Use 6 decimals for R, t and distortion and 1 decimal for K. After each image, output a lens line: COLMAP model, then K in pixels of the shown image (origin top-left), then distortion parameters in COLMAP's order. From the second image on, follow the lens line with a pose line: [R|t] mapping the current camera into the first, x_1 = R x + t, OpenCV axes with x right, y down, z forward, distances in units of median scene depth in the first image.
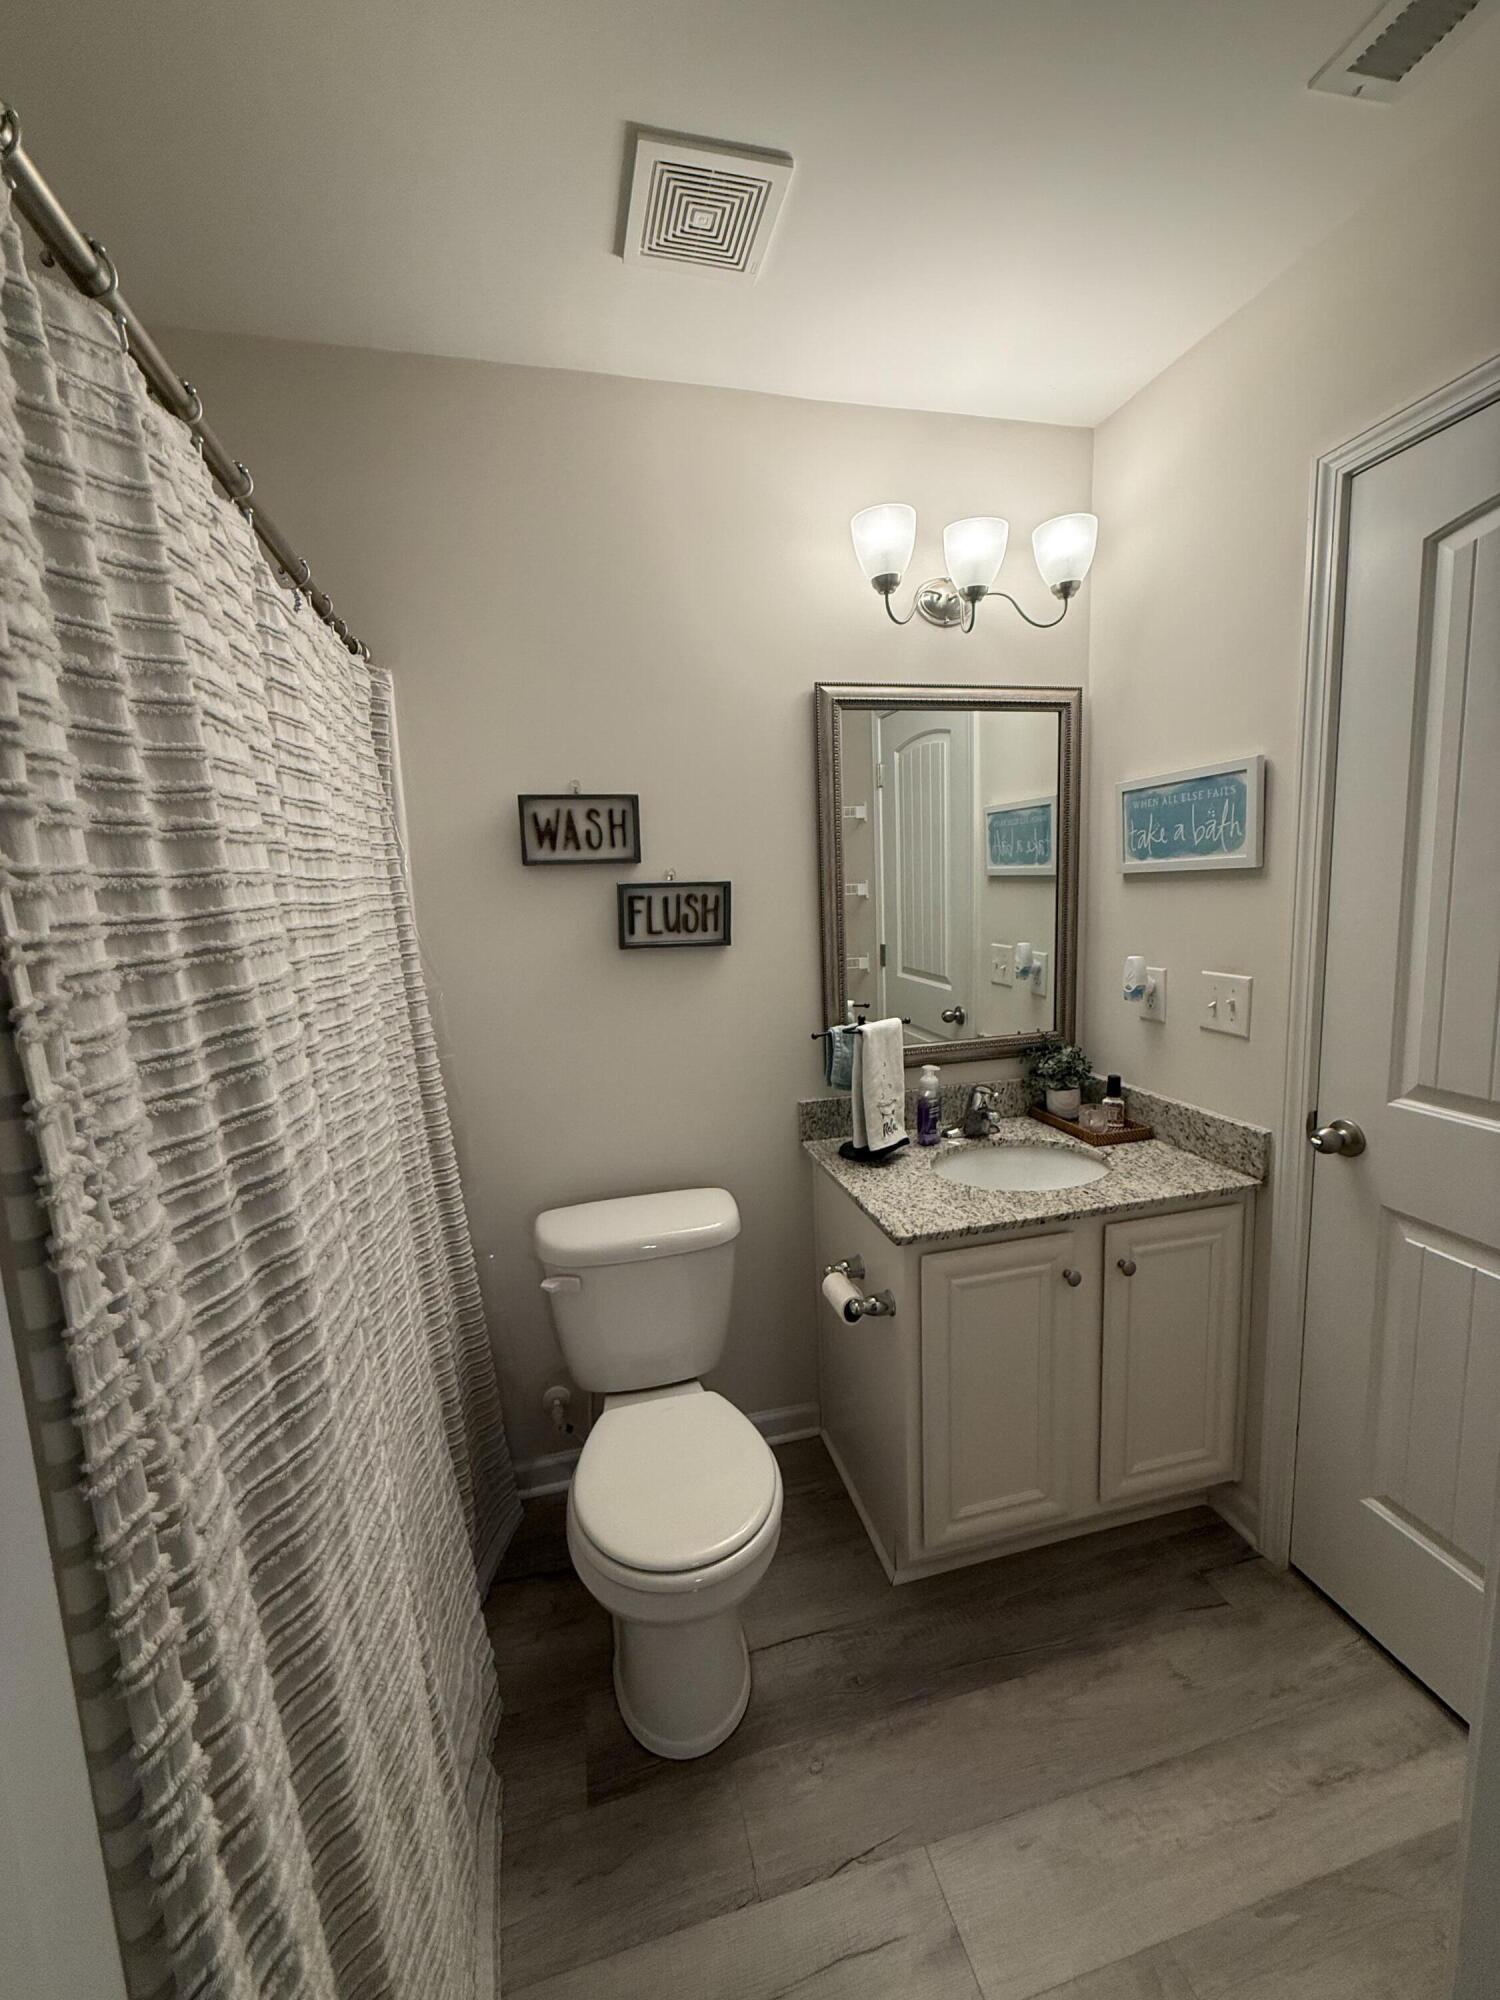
lens RADIAL K [[792.7, 0, 755.1], [0, 792.7, 995.7], [0, 0, 1]] dist [-0.009973, 0.000205]
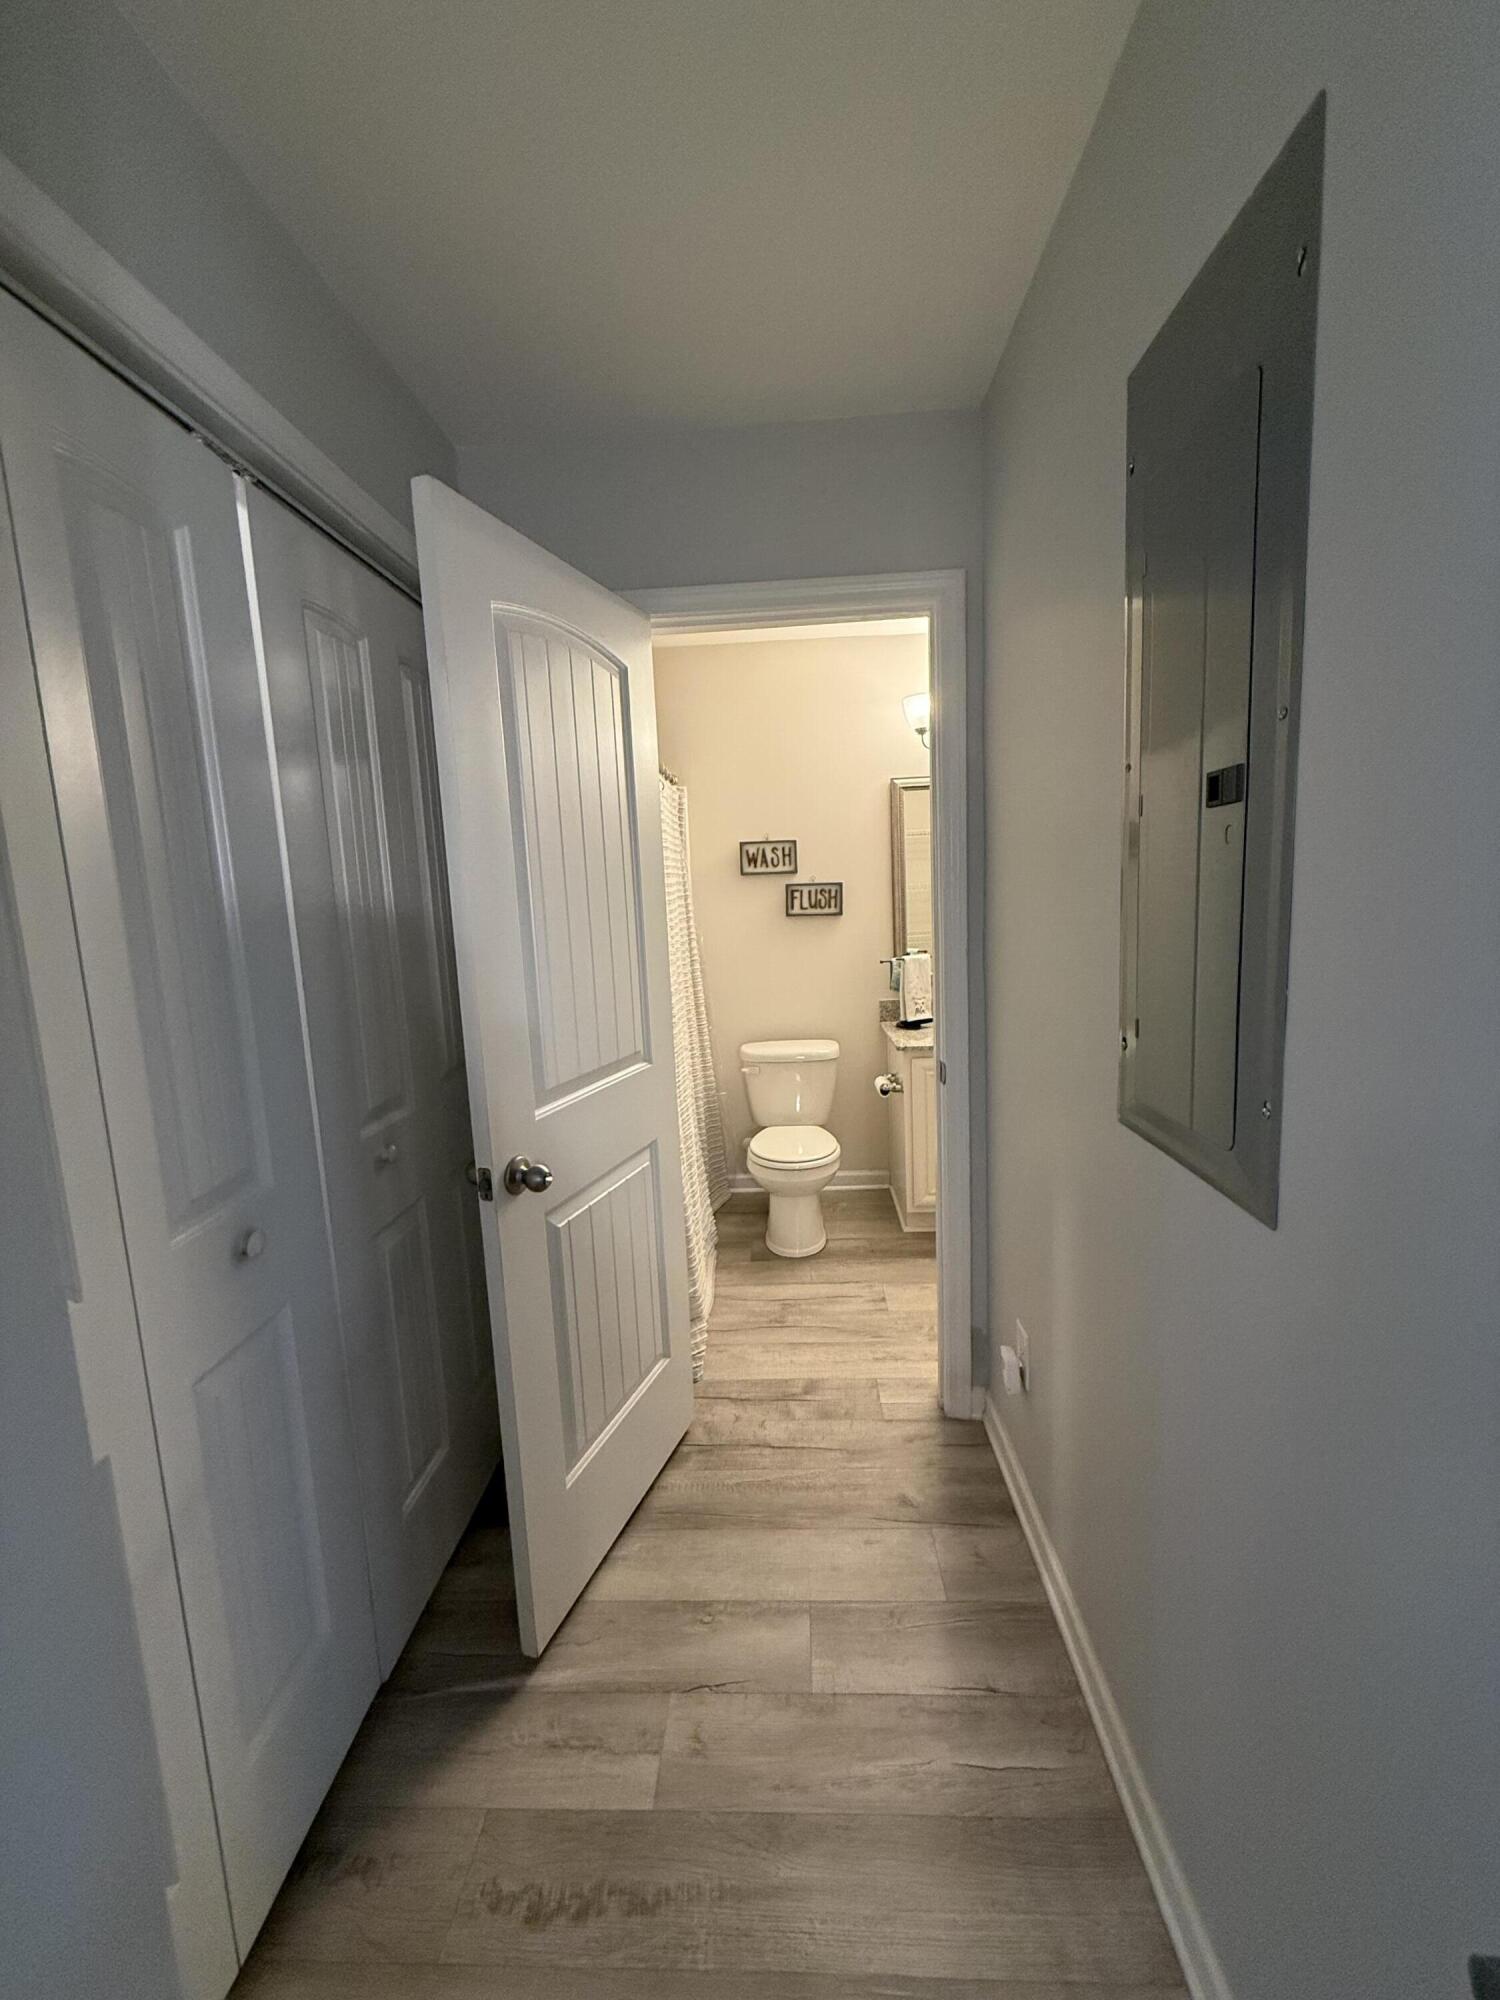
lens RADIAL K [[792.7, 0, 745.0], [0, 792.7, 998.2], [0, 0, 1]] dist [-0.009973, 0.000205]
pose [[0.956666, 0.035562, -0.289007, 0.321170], [-0.033863, 0.999367, 0.010879, 0.131312], [0.289212, -0.000621, 0.957265, -0.962138]]
